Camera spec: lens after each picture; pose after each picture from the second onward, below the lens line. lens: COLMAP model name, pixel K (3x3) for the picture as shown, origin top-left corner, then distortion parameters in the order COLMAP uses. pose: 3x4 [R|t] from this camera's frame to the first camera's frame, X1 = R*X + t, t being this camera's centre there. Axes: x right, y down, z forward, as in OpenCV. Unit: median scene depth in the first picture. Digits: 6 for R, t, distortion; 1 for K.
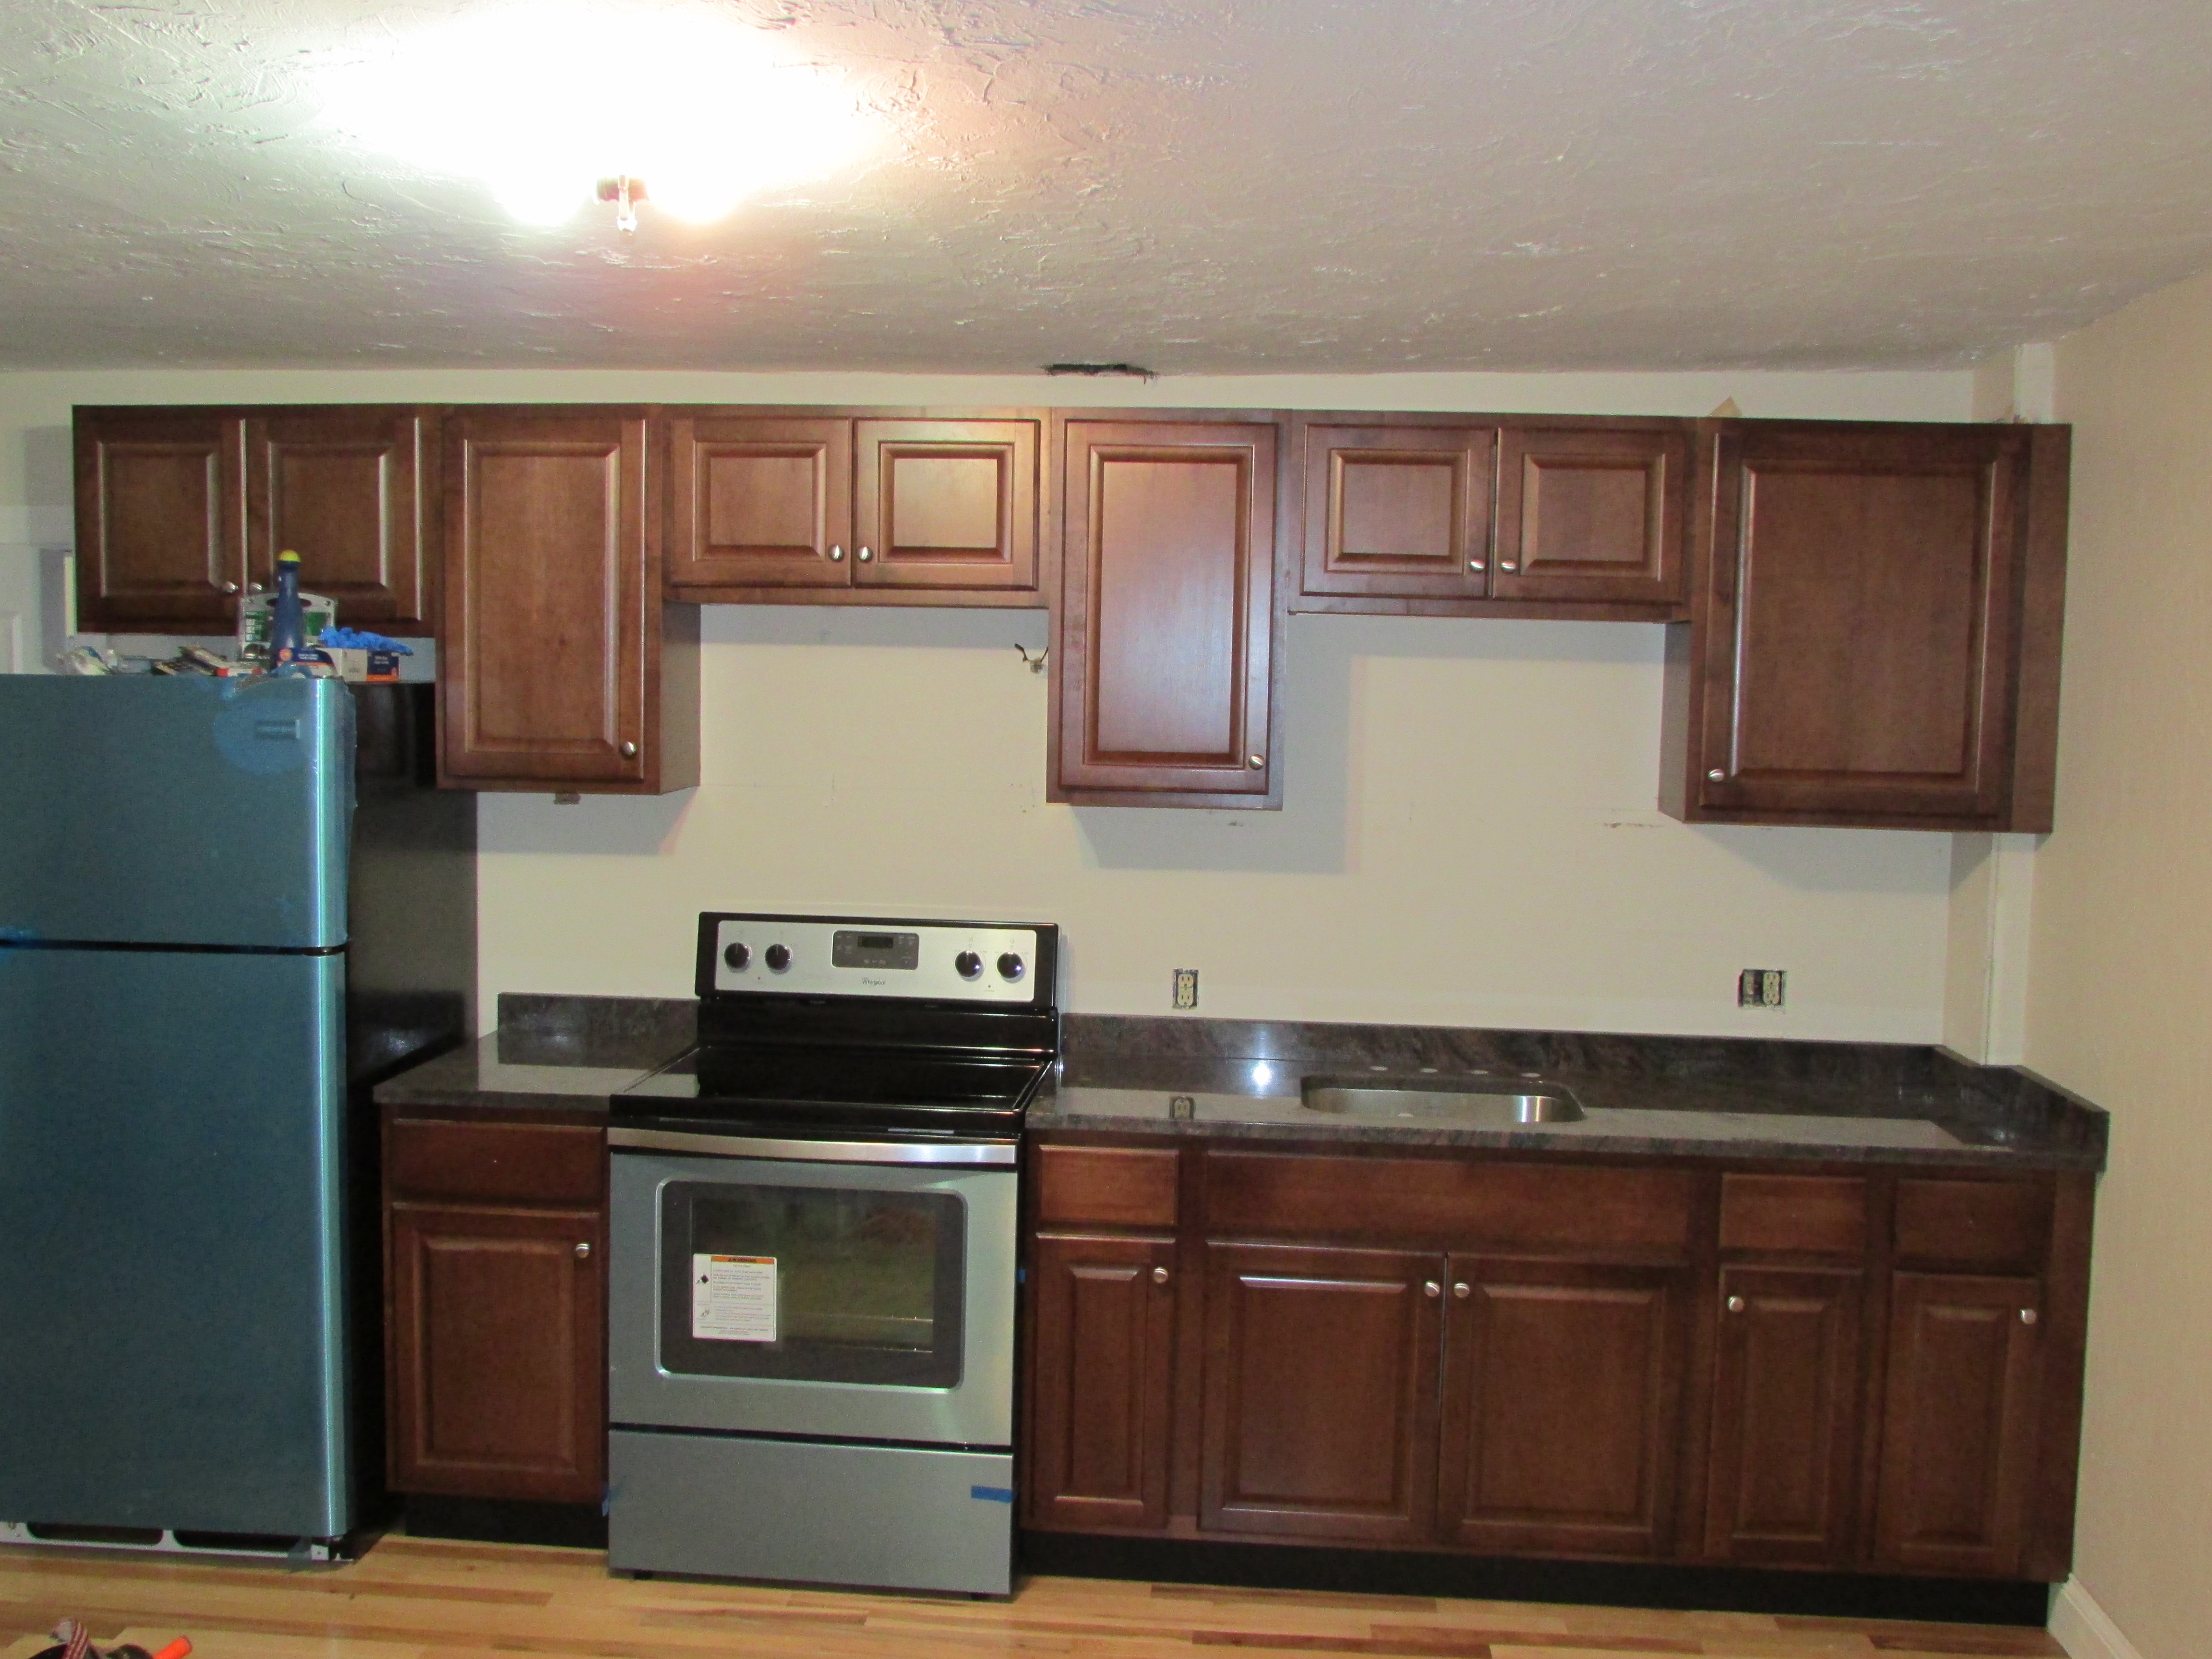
lens RADIAL K [[2063.3, 0, 1106.0], [0, 2063.3, 829.5], [0, 0, 1]] dist [-0.036592, -0.003632]
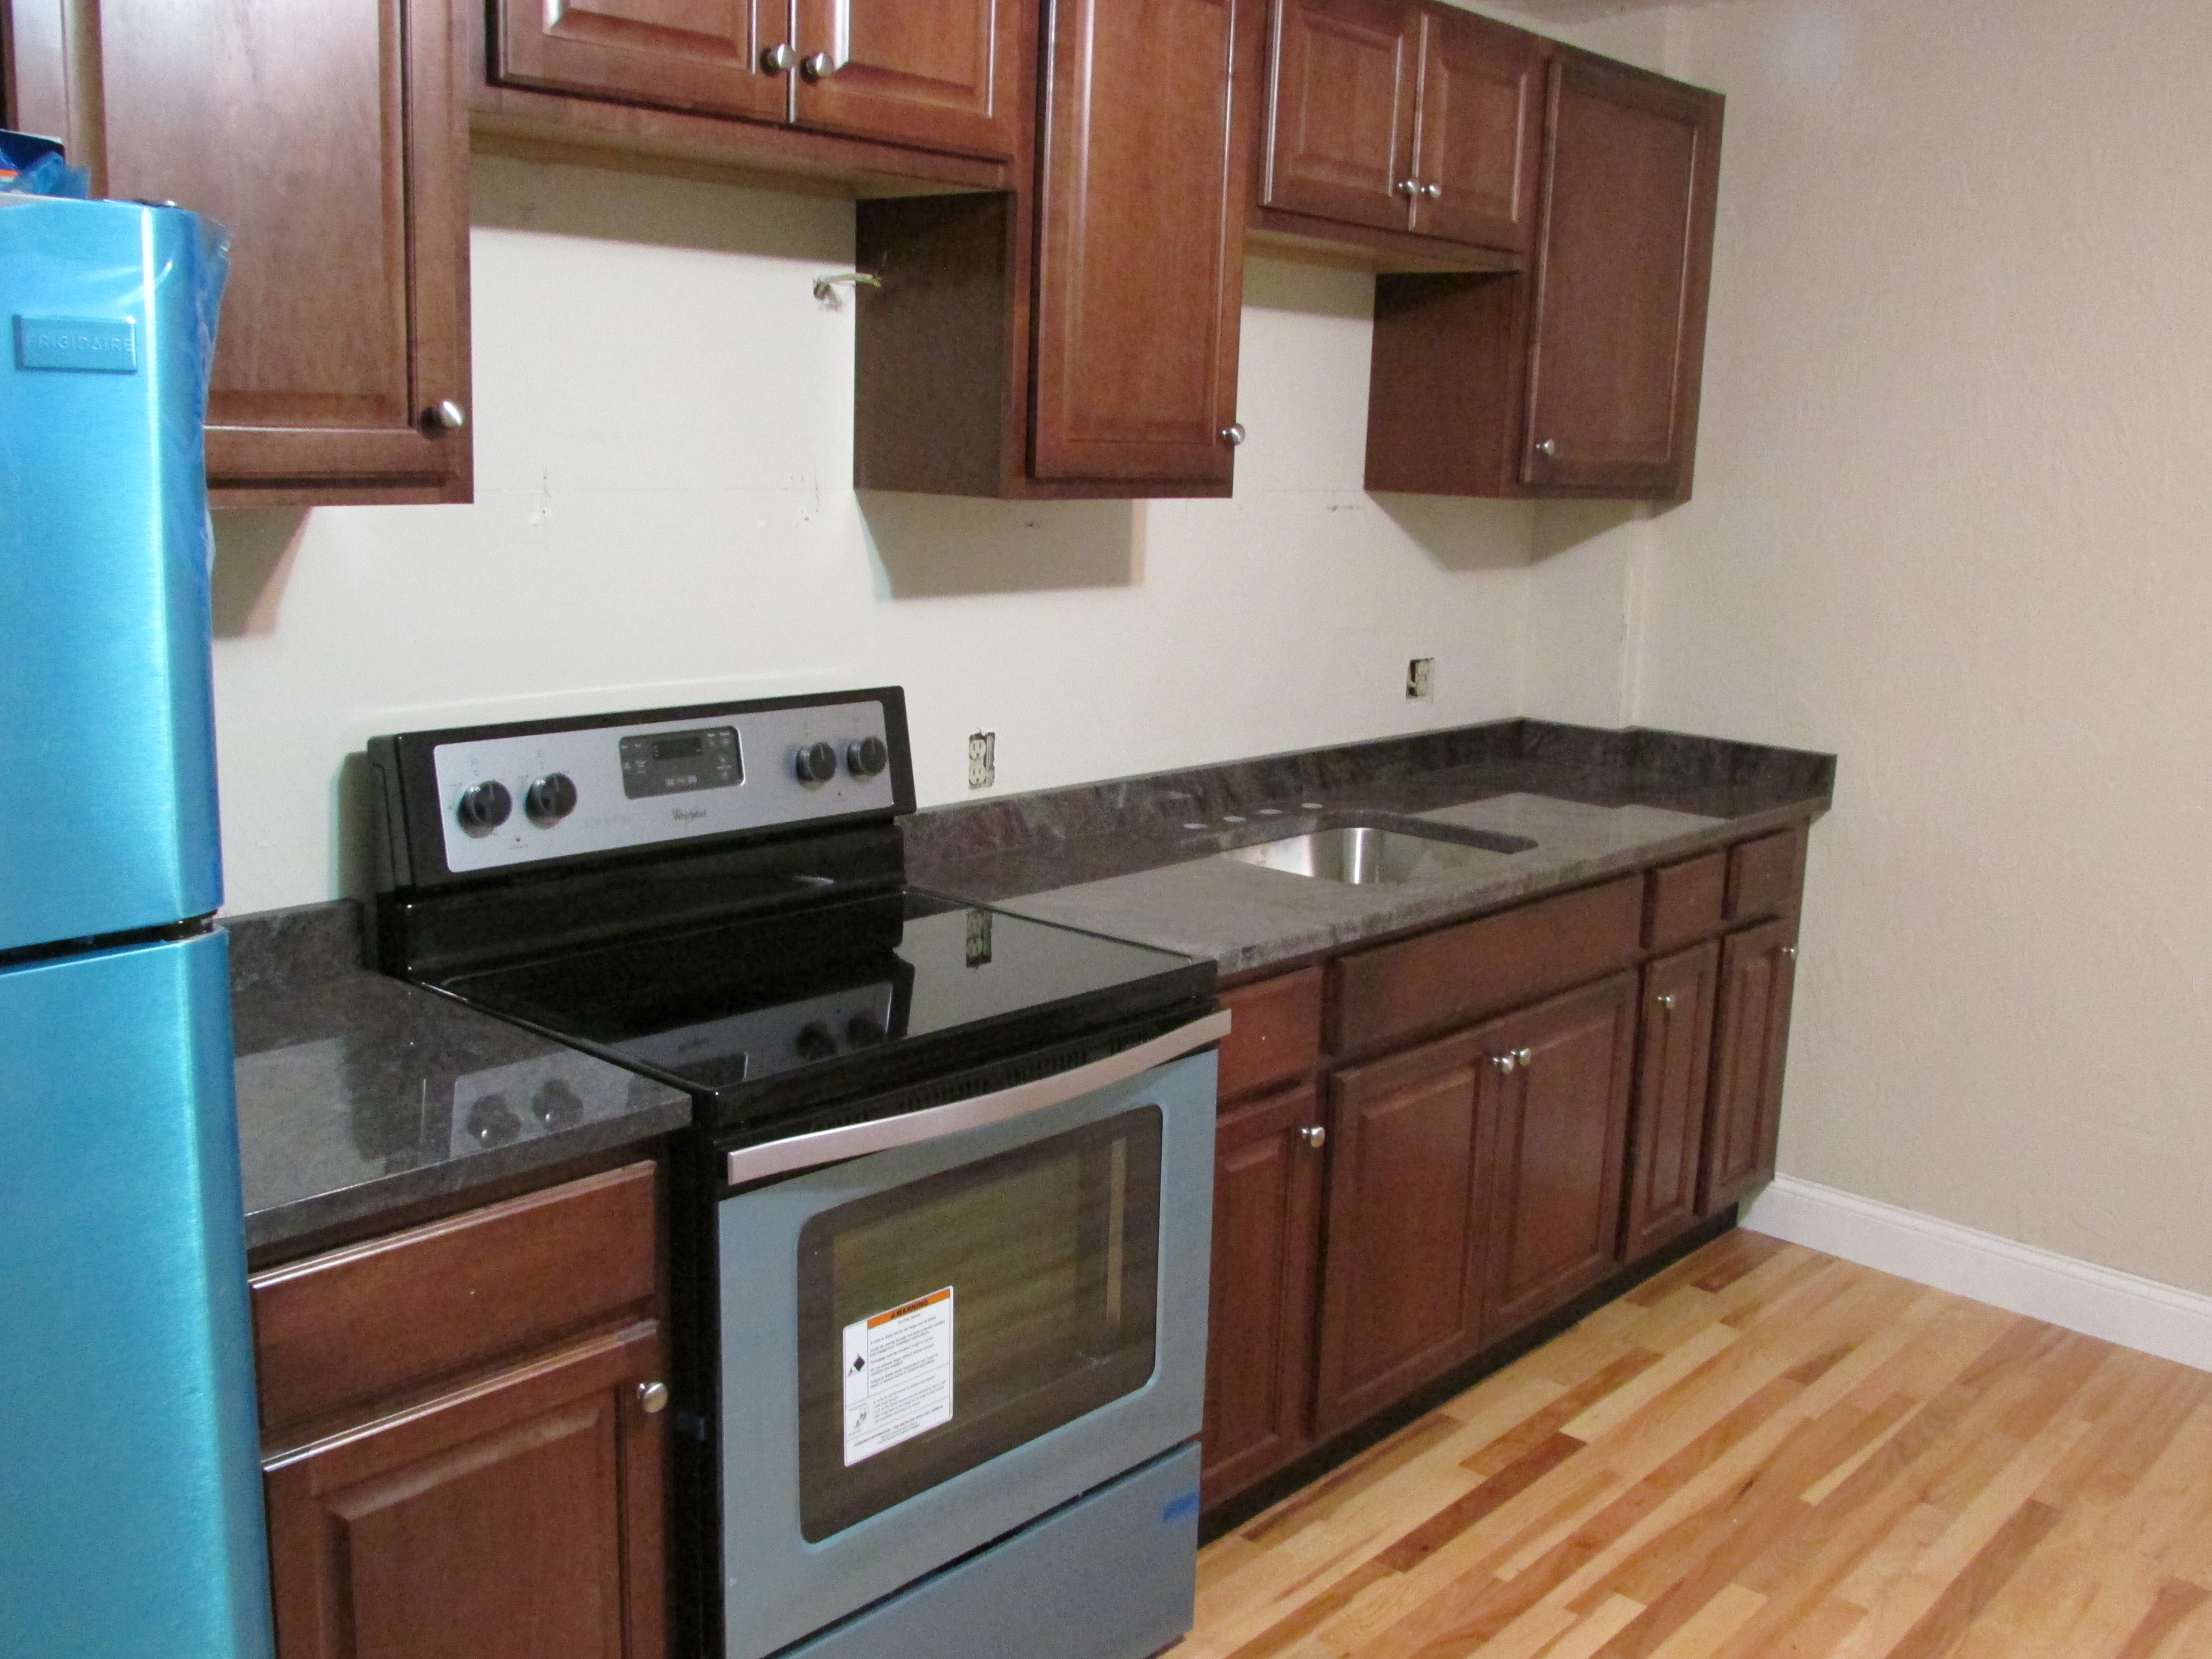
lens RADIAL K [[2055.7, 0, 1106.0], [0, 2055.7, 829.5], [0, 0, 1]] dist [-0.035497, 0.000201]
pose [[0.603221, -0.155604, 0.782248, -0.561369], [0.039476, 0.985407, 0.165576, -0.017655], [-0.796597, -0.068999, 0.600560, 0.601749]]
